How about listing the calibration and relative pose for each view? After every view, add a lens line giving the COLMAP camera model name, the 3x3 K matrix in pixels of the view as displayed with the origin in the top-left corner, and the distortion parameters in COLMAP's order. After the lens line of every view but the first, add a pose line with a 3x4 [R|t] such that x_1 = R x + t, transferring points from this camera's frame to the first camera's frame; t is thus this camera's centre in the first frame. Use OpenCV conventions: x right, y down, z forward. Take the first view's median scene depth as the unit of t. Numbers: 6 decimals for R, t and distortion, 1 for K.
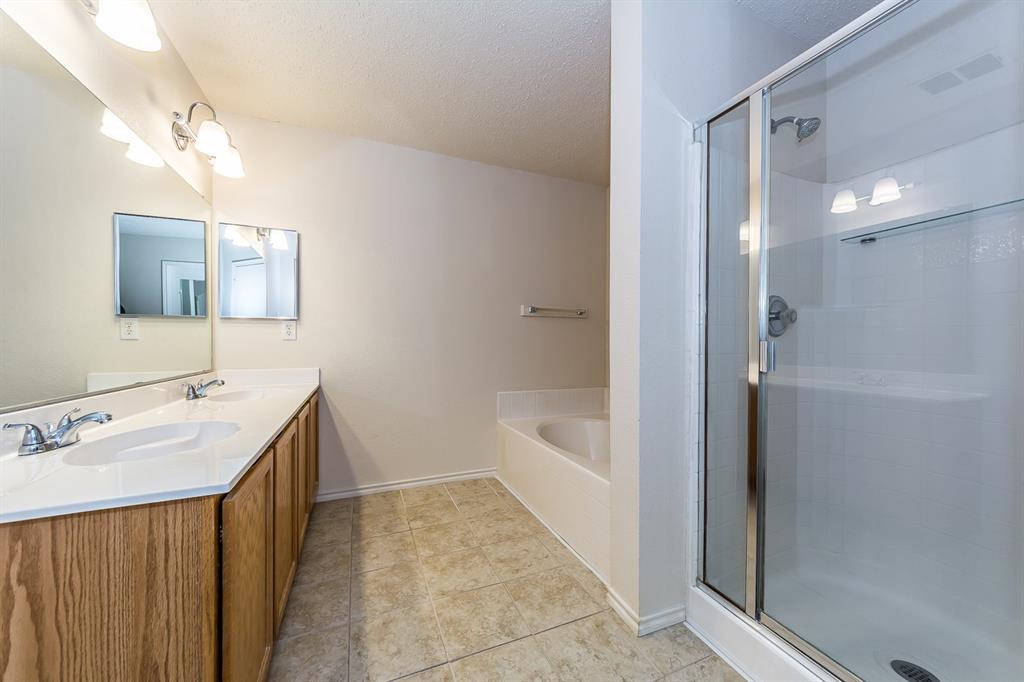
lens RADIAL K [[371.9, 0, 505.1], [0, 371.9, 342.9], [0, 0, 1]] dist [0.000521, -0.000032]
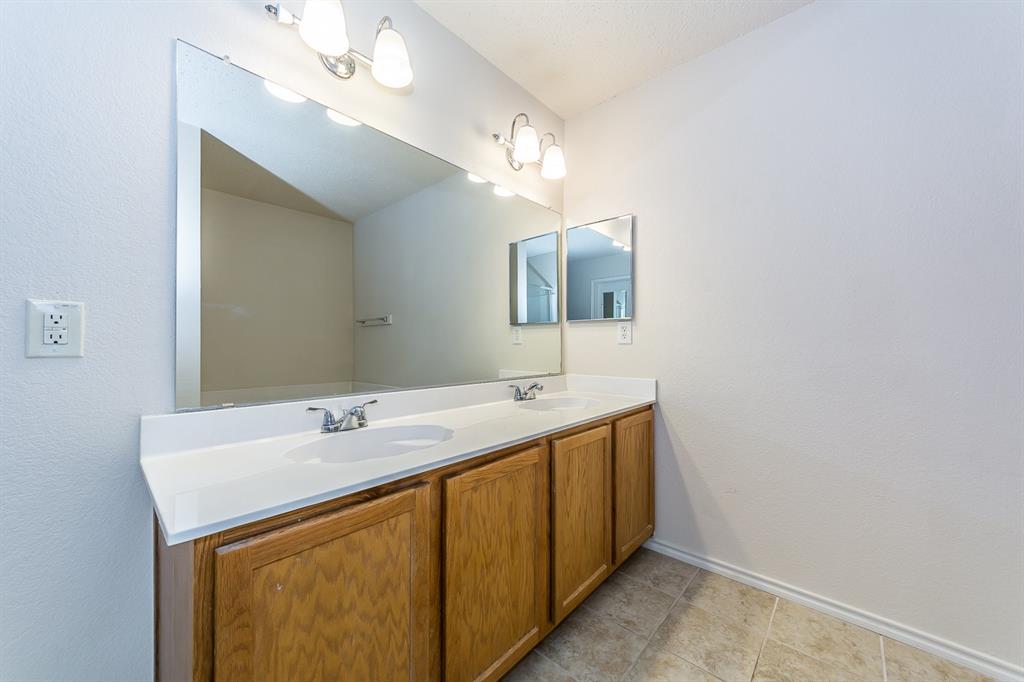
lens RADIAL K [[371.9, 0, 516.2], [0, 371.9, 343.1], [0, 0, 1]] dist [0.000521, -0.000032]
pose [[0.437885, -0.003655, -0.899023, 0.080549], [-0.004552, 0.999970, -0.006282, -0.004109], [0.899019, 0.006843, 0.437856, 0.416738]]
